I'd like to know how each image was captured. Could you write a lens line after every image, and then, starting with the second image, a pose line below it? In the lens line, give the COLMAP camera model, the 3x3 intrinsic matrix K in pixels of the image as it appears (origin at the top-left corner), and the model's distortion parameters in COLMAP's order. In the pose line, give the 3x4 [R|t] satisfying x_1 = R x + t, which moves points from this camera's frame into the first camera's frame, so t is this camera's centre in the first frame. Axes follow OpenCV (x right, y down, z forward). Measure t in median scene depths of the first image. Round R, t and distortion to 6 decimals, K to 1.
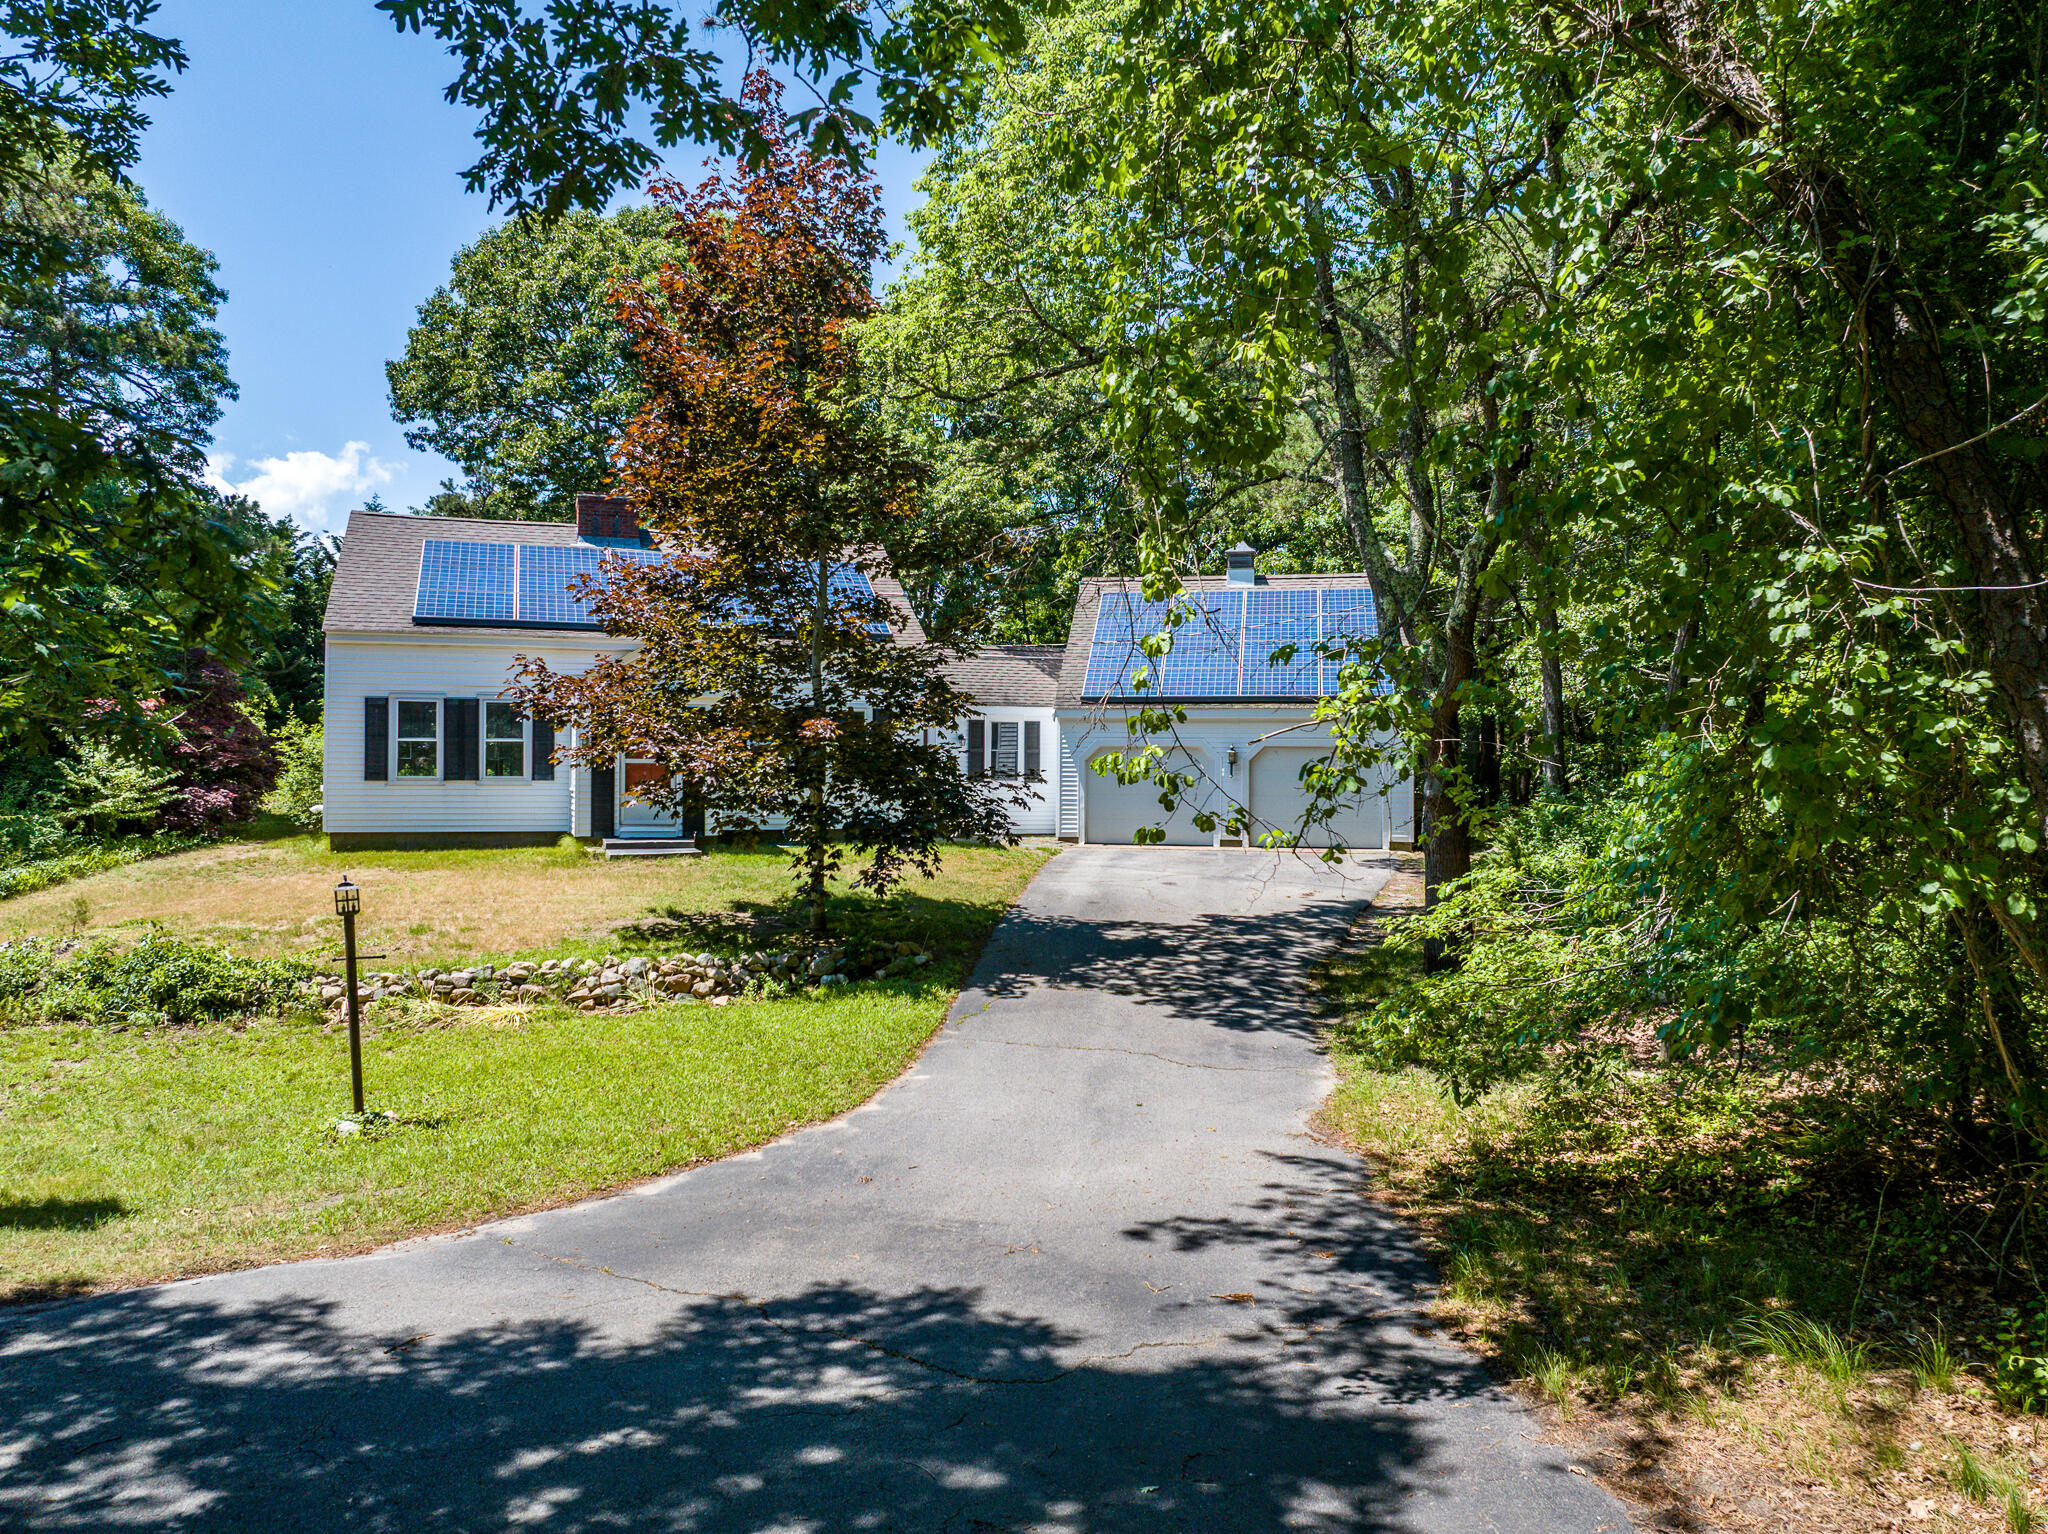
lens RADIAL K [[1433.2, 0, 1024.0], [0, 1433.2, 767.0], [0, 0, 1]] dist [0.000401, 0.000900]
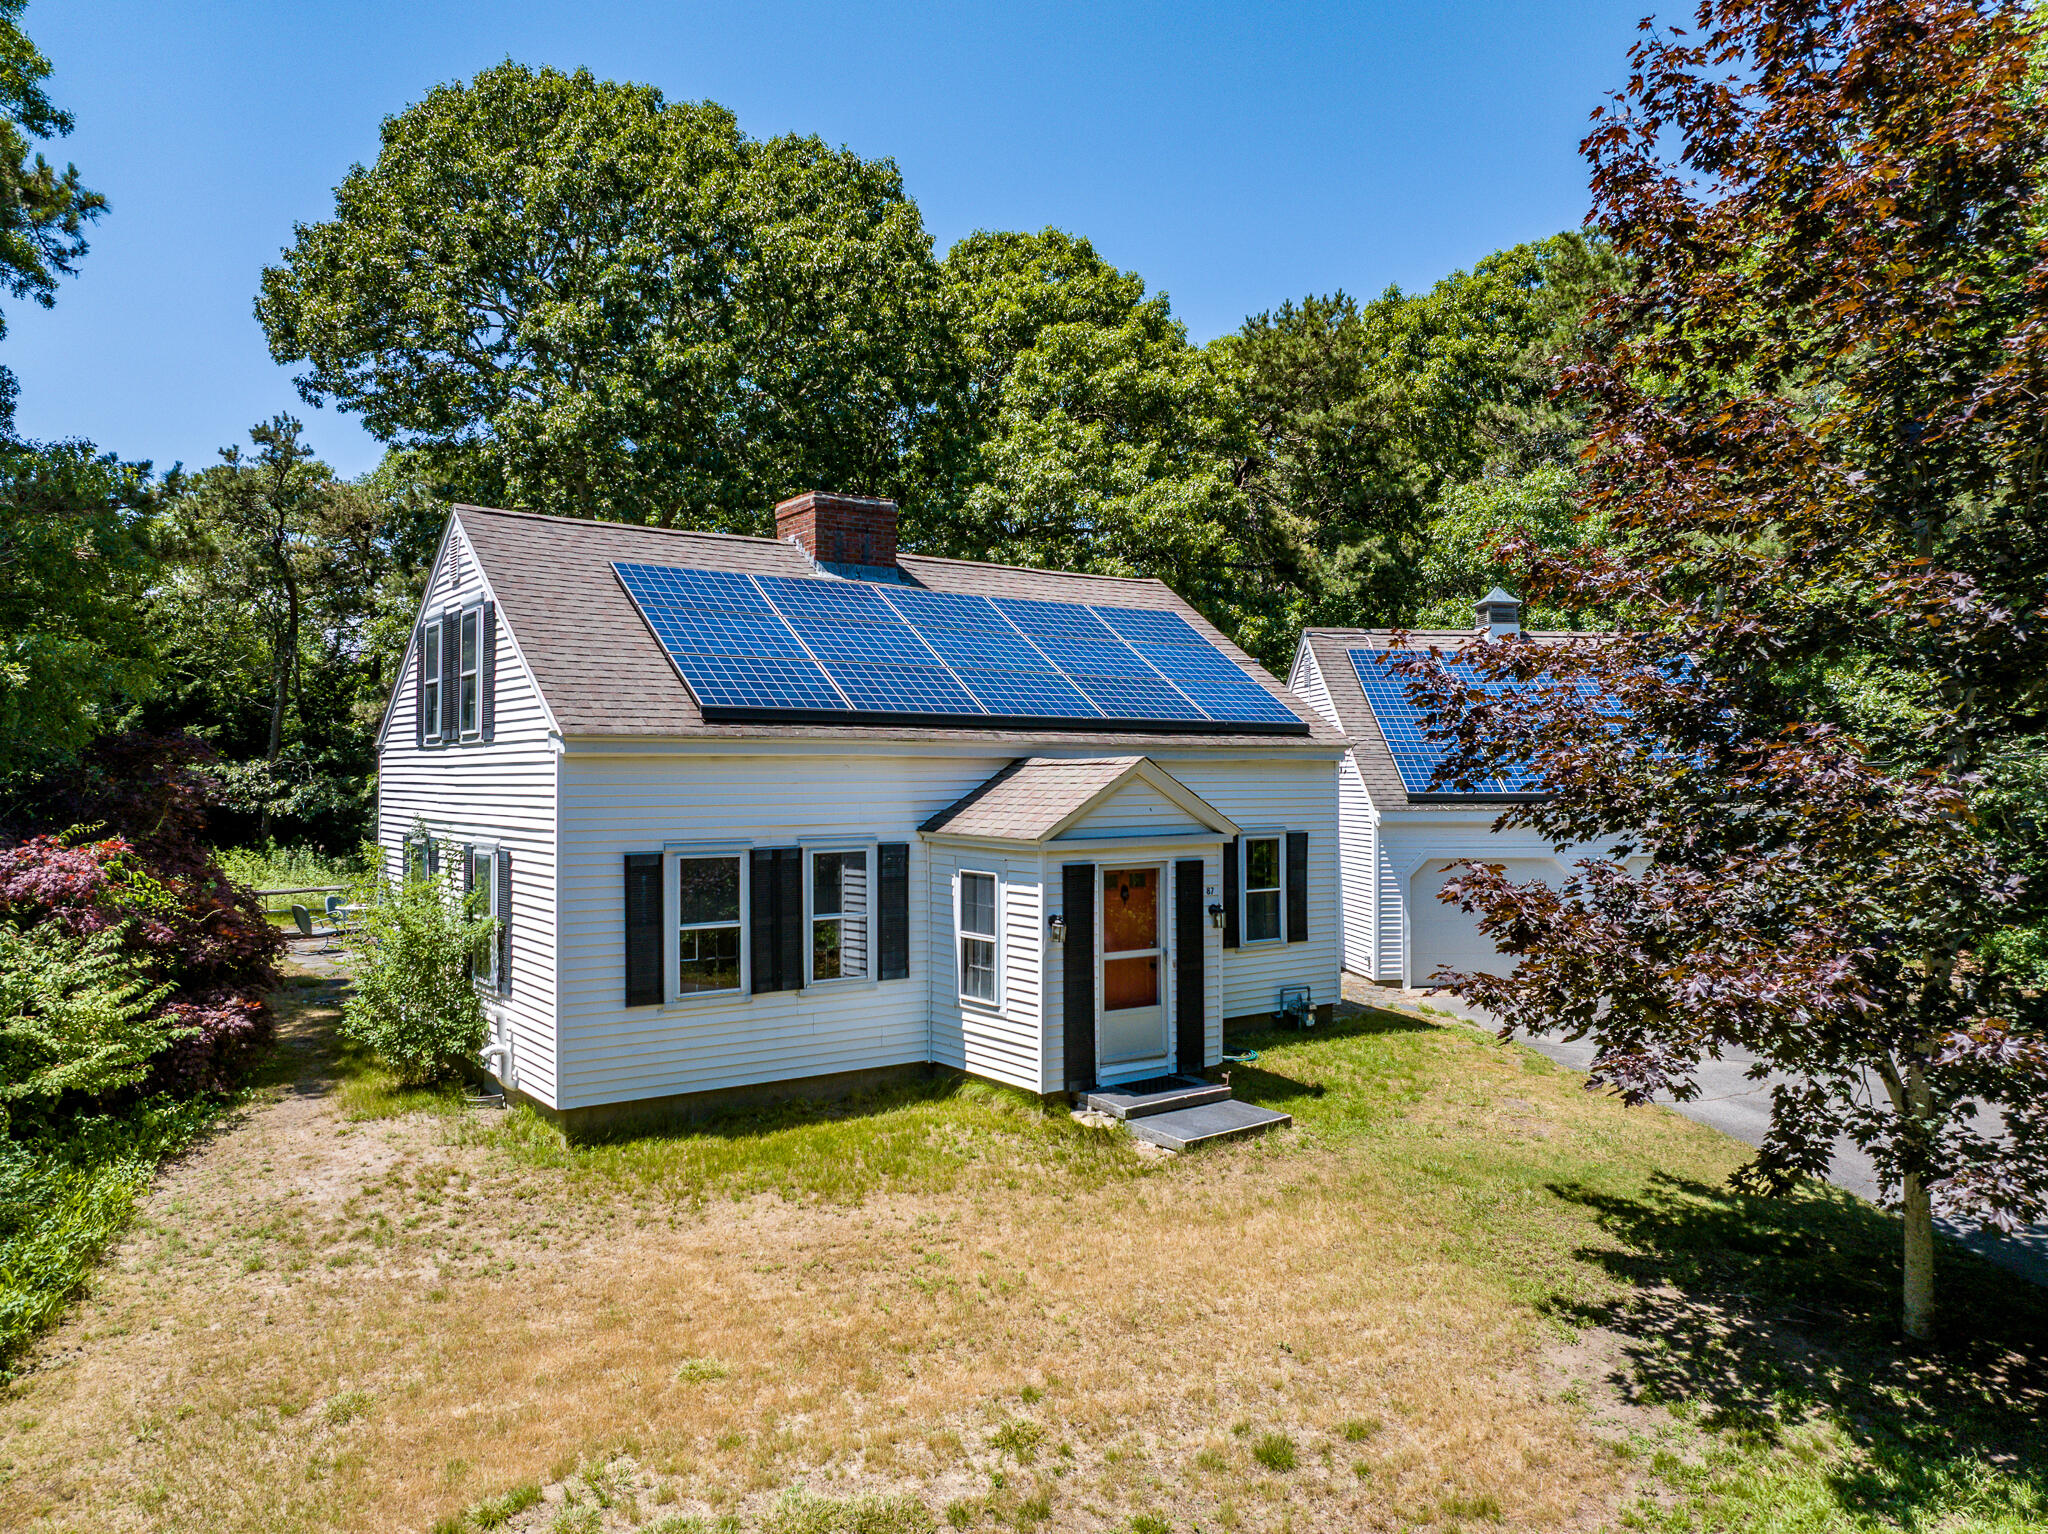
lens RADIAL K [[1423.9, 0, 1024.0], [0, 1423.9, 767.0], [0, 0, 1]] dist [-0.037764, 0.003116]
pose [[0.953431, -0.004296, 0.301580, -0.469131], [0.004388, 0.999990, 0.000373, -0.080252], [-0.301579, 0.000968, 0.953441, 0.429648]]
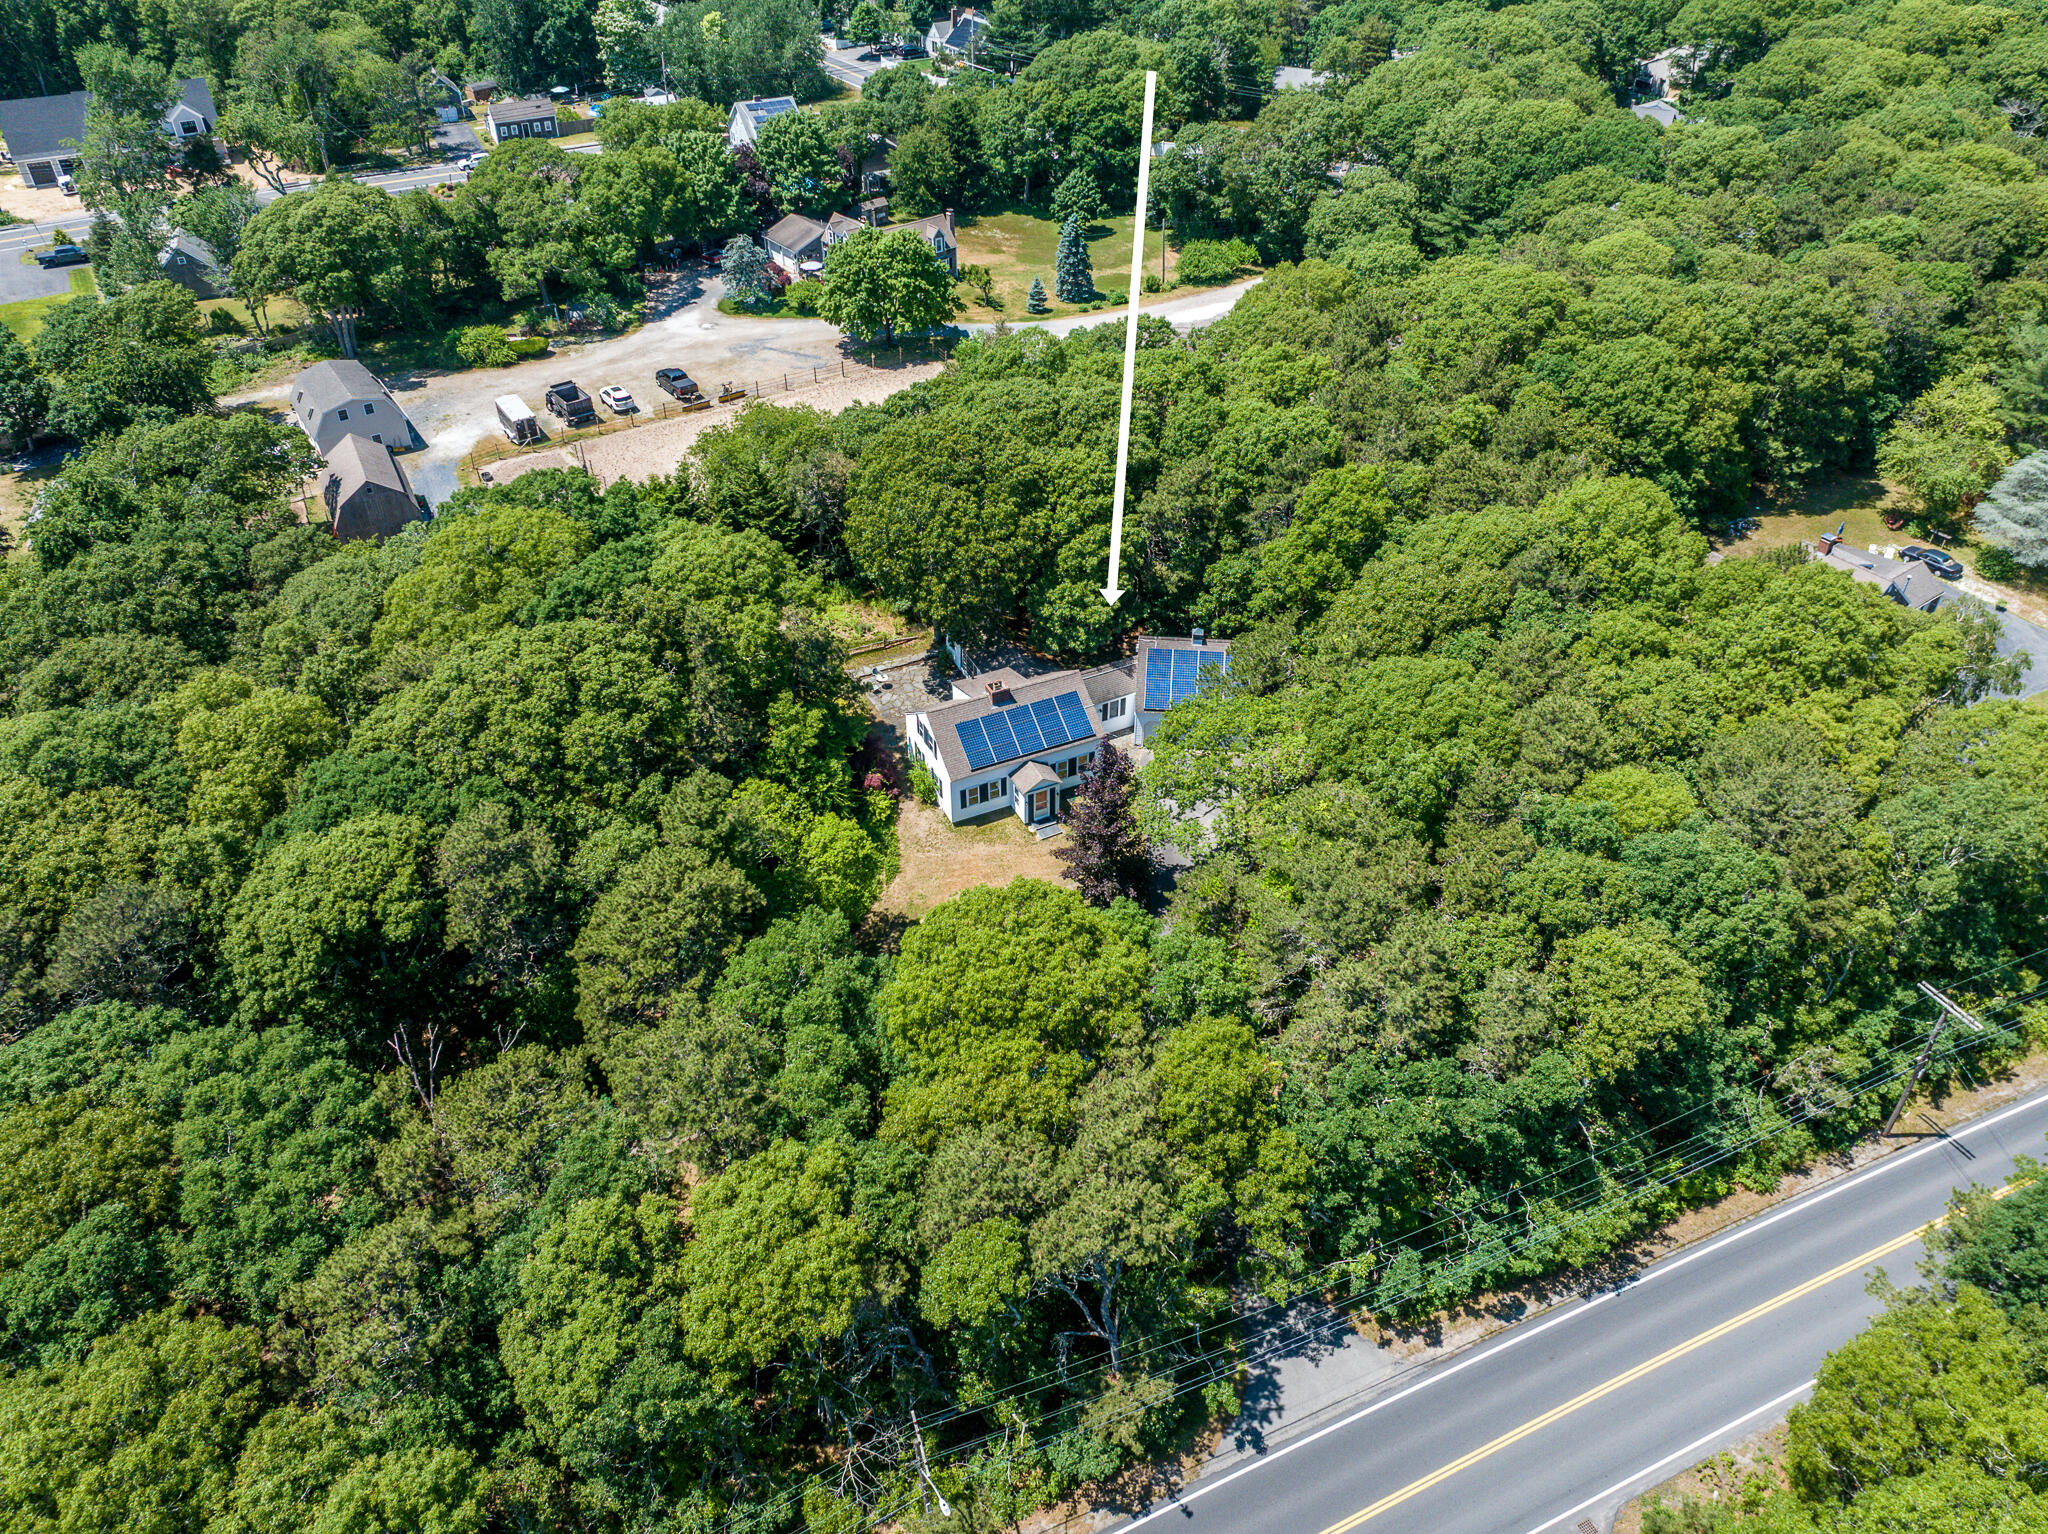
lens RADIAL K [[1423.9, 0, 1024.0], [0, 1423.9, 767.0], [0, 0, 1]] dist [-0.037764, 0.003116]
pose [[0.996217, -0.058461, 0.064298, -0.517949], [0.004869, 0.776284, 0.630365, -2.311357], [-0.086765, -0.627667, 0.773632, -1.718123]]
